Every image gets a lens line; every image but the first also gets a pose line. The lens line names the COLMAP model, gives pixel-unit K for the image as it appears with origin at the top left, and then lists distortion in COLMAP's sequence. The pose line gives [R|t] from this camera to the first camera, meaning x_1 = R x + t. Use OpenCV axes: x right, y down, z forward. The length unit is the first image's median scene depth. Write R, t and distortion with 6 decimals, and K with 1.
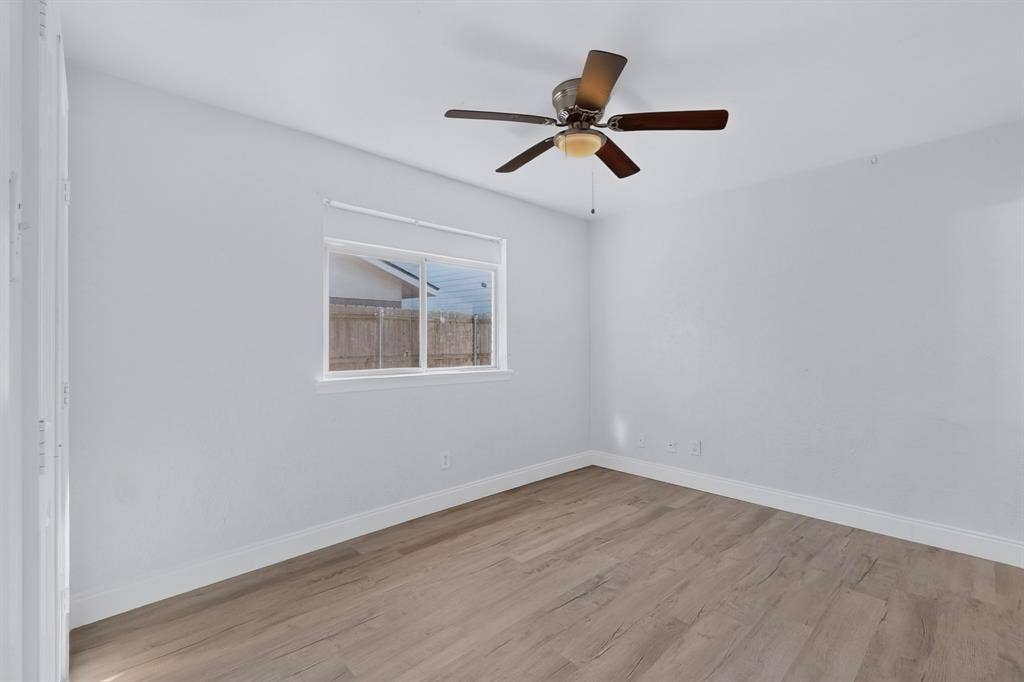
lens RADIAL K [[453.5, 0, 515.0], [0, 453.5, 341.0], [0, 0, 1]] dist [-0.000565, -0.000038]
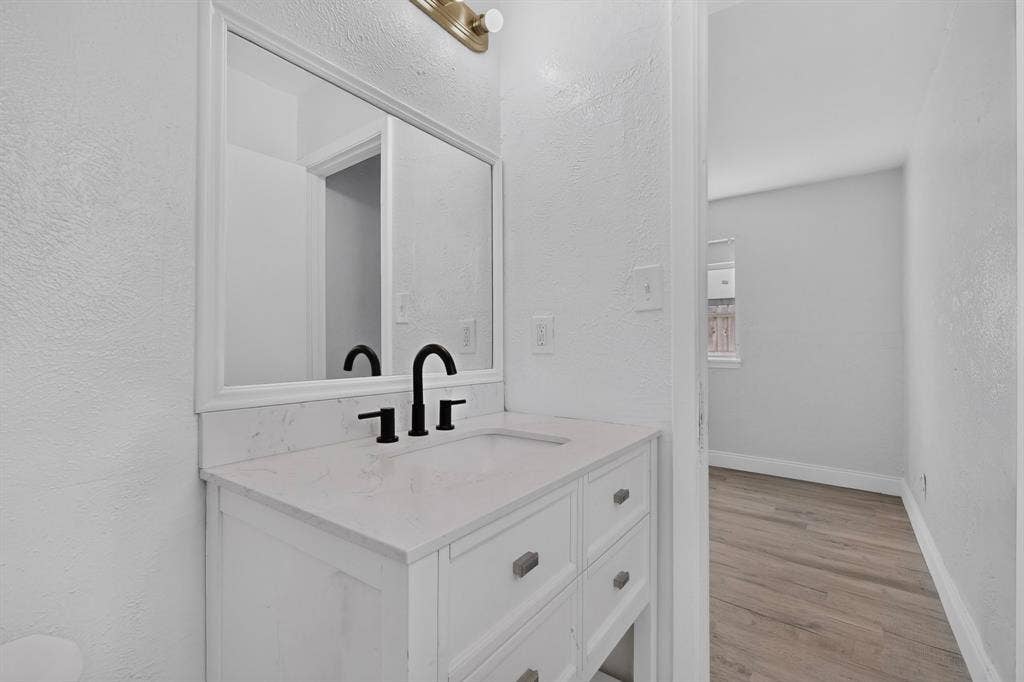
lens RADIAL K [[448.9, 0, 512.0], [0, 448.9, 341.0], [0, 0, 1]] dist [0.027555, -0.000035]
pose [[0.183859, 0.001533, -0.982951, 1.122378], [-0.001653, 0.999998, 0.001251, 0.025276], [0.982951, 0.001394, 0.183861, 0.327507]]
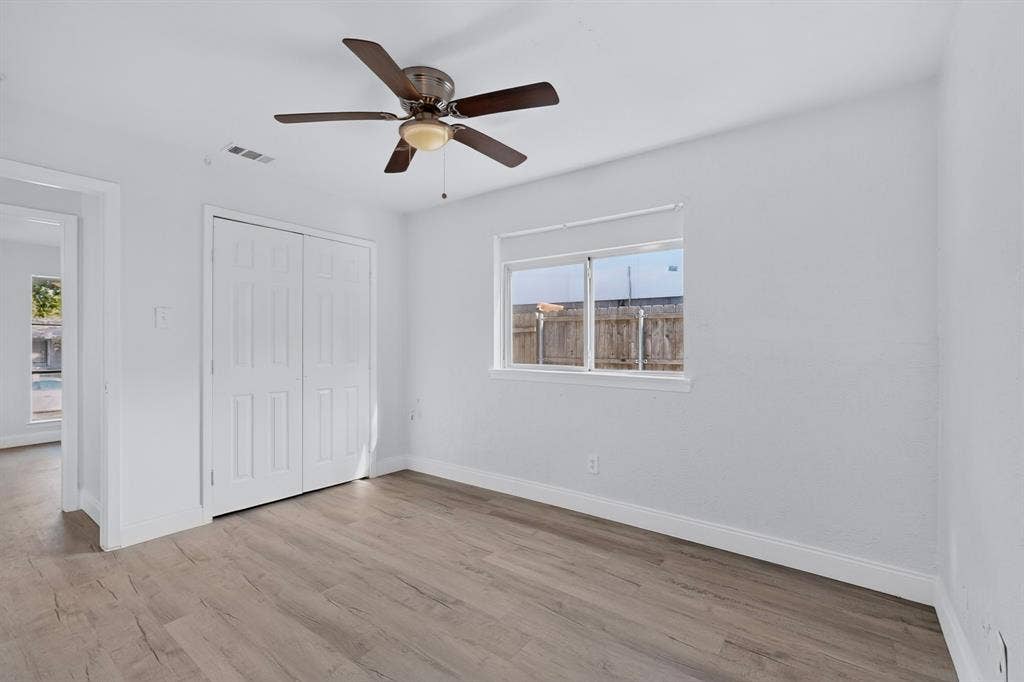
lens RADIAL K [[439.1, 0, 493.6], [0, 439.1, 347.1], [0, 0, 1]] dist [0.001439, 0.000051]
pose [[0.146748, 0.006448, -0.989153, 0.768946], [-0.001366, 0.999979, 0.006316, 0.011308], [0.989173, 0.000424, 0.146754, 0.695410]]
